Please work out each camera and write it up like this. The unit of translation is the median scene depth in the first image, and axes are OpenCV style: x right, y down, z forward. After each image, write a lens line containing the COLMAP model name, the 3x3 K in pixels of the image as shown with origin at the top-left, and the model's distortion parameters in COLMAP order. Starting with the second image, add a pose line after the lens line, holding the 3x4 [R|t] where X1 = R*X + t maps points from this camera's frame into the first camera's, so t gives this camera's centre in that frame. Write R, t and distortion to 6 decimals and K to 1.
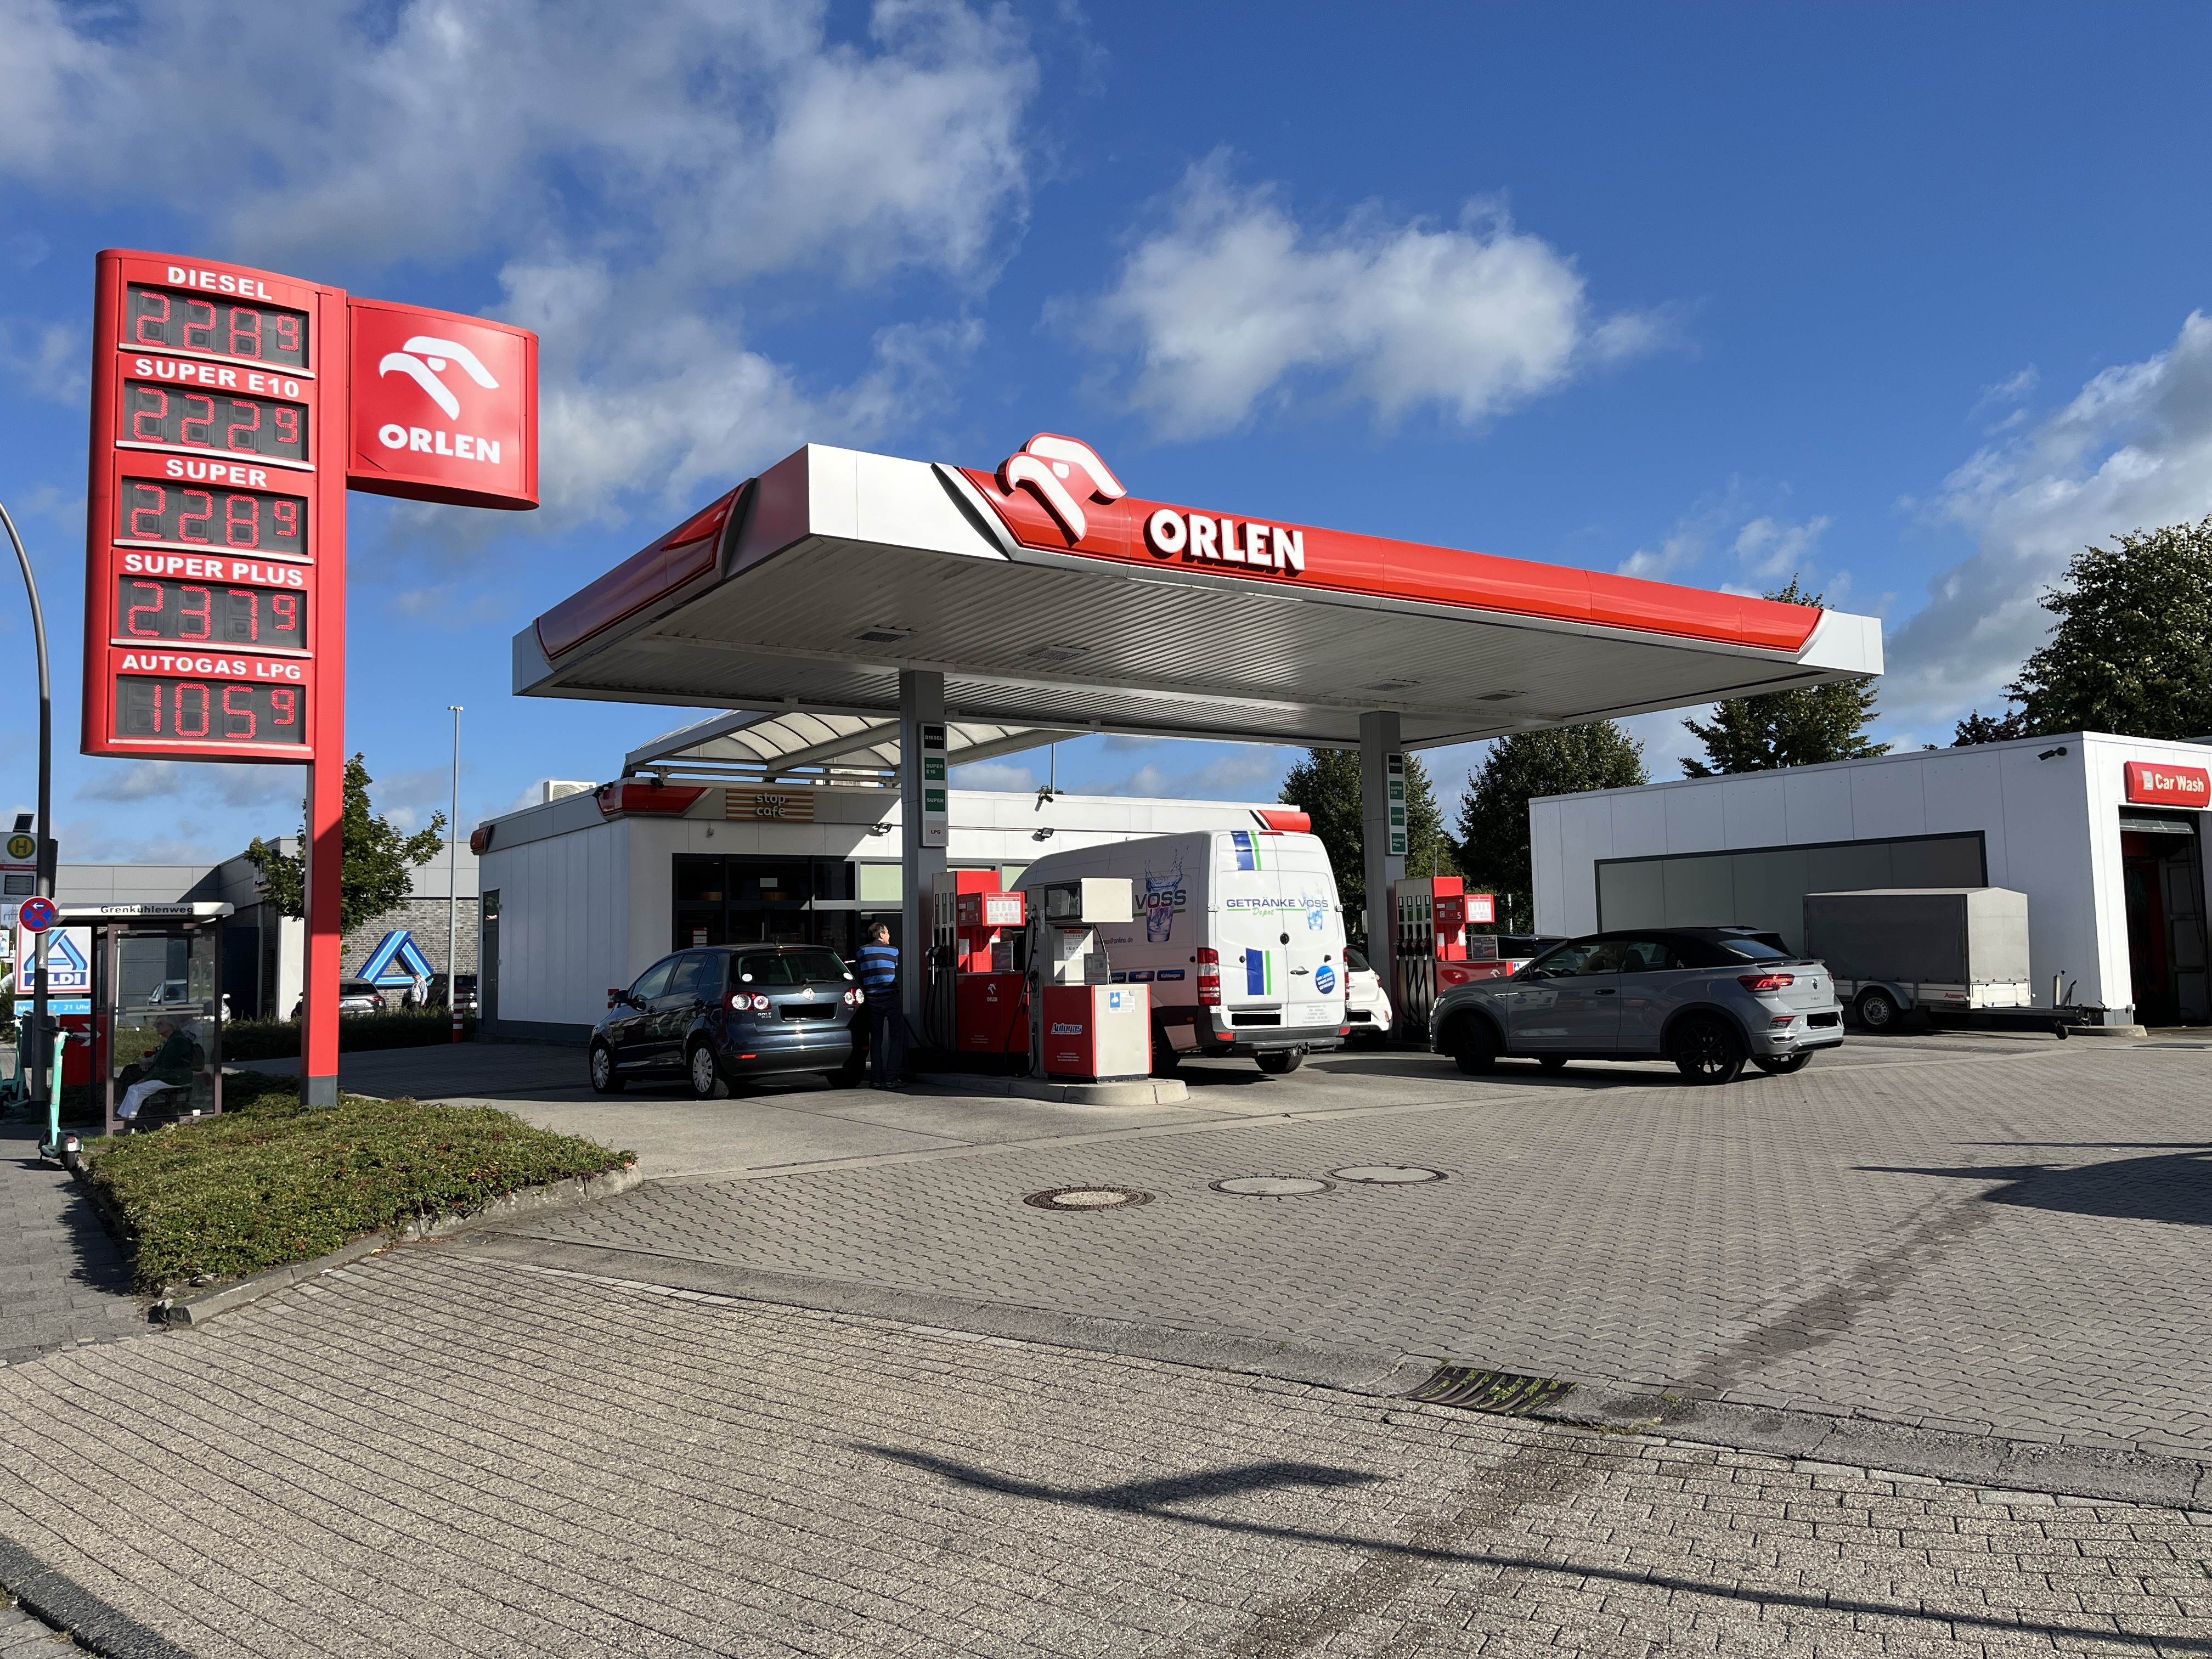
lens RADIAL K [[1667.4, 0, 1103.3], [0, 1667.4, 831.5], [0, 0, 1]] dist [0.033699, -0.012655]
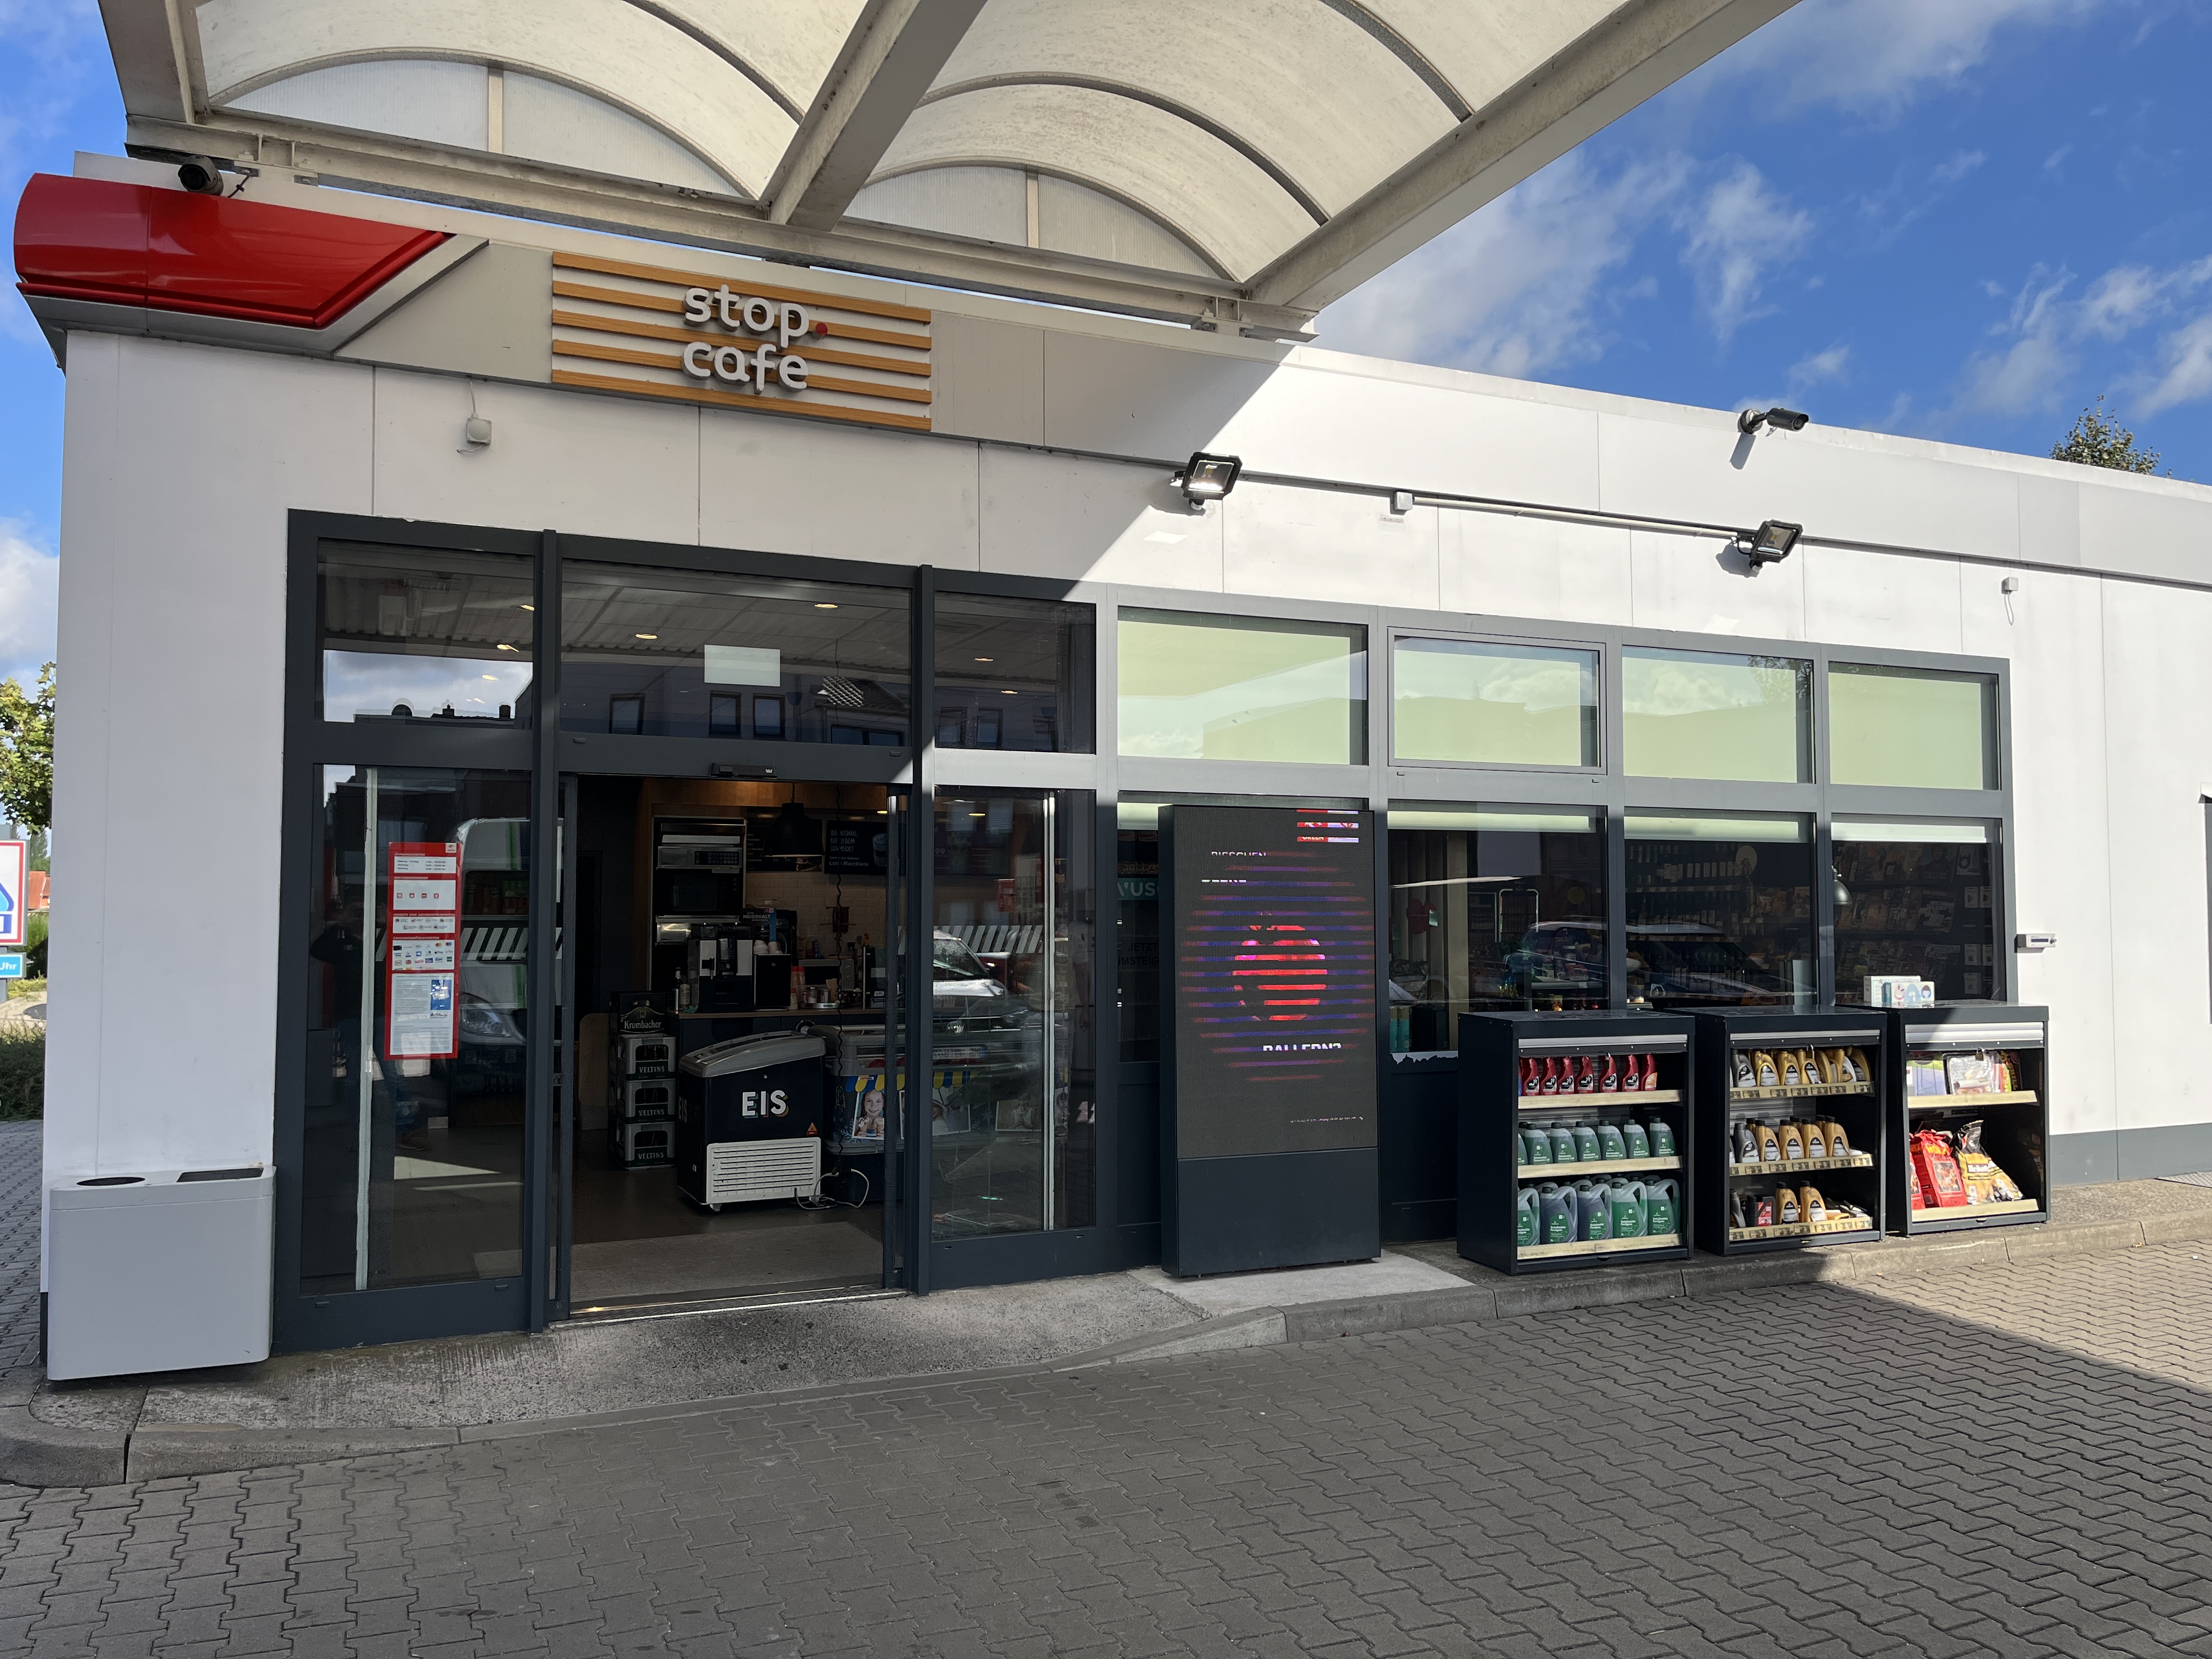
lens RADIAL K [[1667.4, 0, 1105.1], [0, 1667.4, 835.3], [0, 0, 1]] dist [0.033699, -0.012655]
pose [[0.986289, 0.015620, -0.164288, -0.104916], [-0.010293, 0.999395, 0.033222, 0.044900], [0.164708, -0.031076, 0.985853, 0.745056]]
